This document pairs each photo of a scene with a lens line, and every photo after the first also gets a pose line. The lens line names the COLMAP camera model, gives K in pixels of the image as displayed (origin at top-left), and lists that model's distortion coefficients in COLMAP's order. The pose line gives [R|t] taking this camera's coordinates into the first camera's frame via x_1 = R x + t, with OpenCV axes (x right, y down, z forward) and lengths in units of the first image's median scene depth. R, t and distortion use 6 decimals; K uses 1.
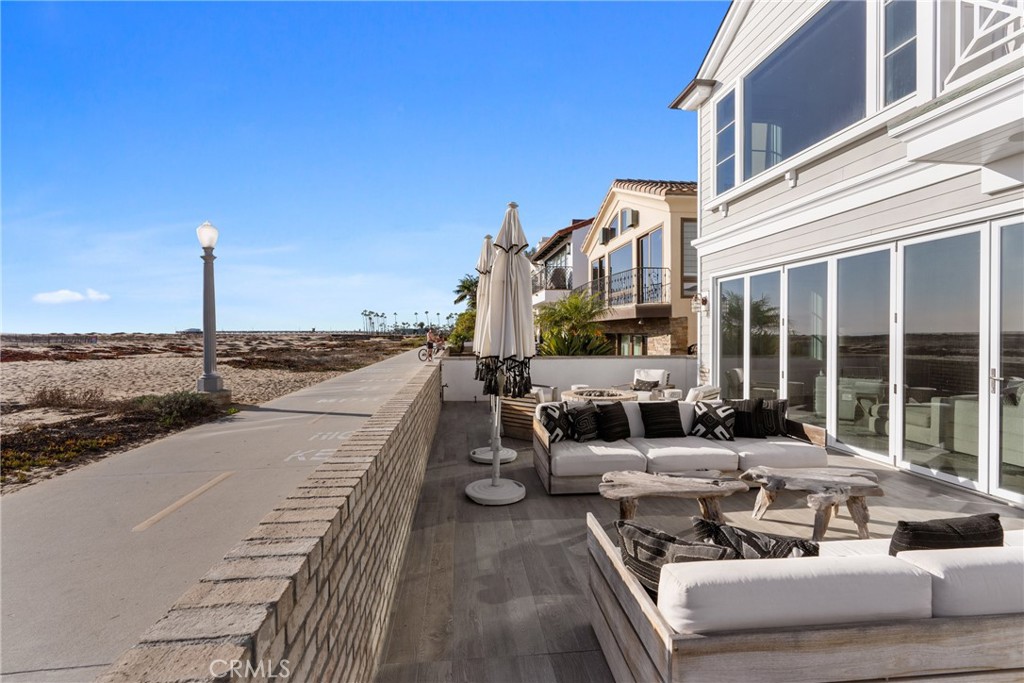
lens RADIAL K [[465.2, 0, 513.4], [0, 465.2, 335.7], [0, 0, 1]] dist [-0.006523, 0.000660]
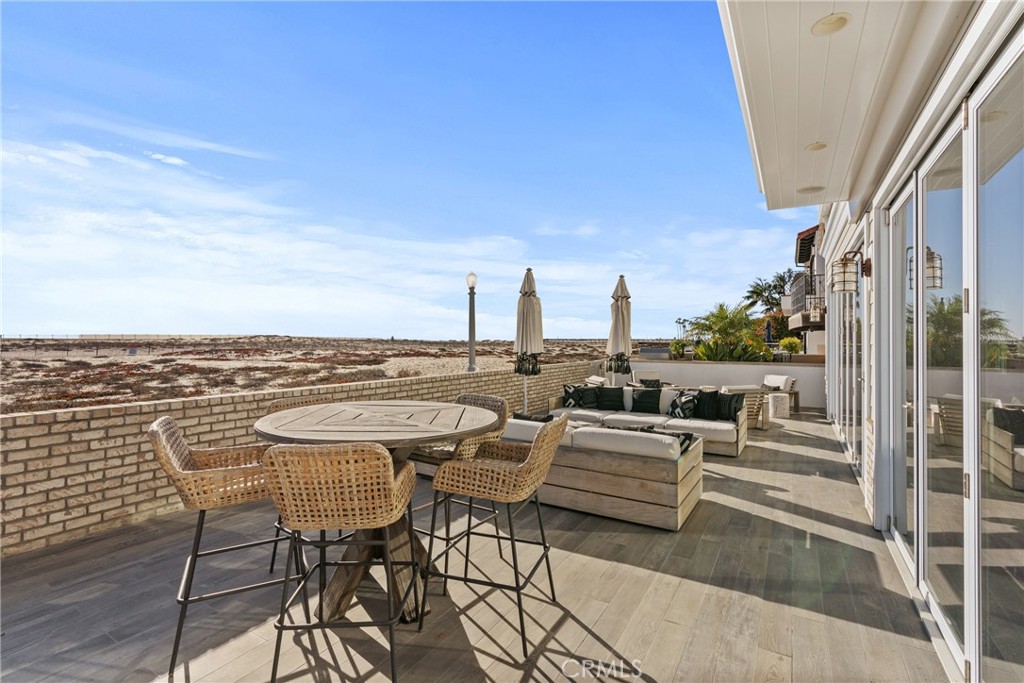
lens RADIAL K [[465.2, 0, 513.4], [0, 465.2, 335.7], [0, 0, 1]] dist [-0.006523, 0.000660]
pose [[0.790193, -0.002708, -0.612853, 0.415388], [-0.007844, 0.999864, -0.014532, 0.001839], [0.612808, 0.016290, 0.790064, -0.181778]]
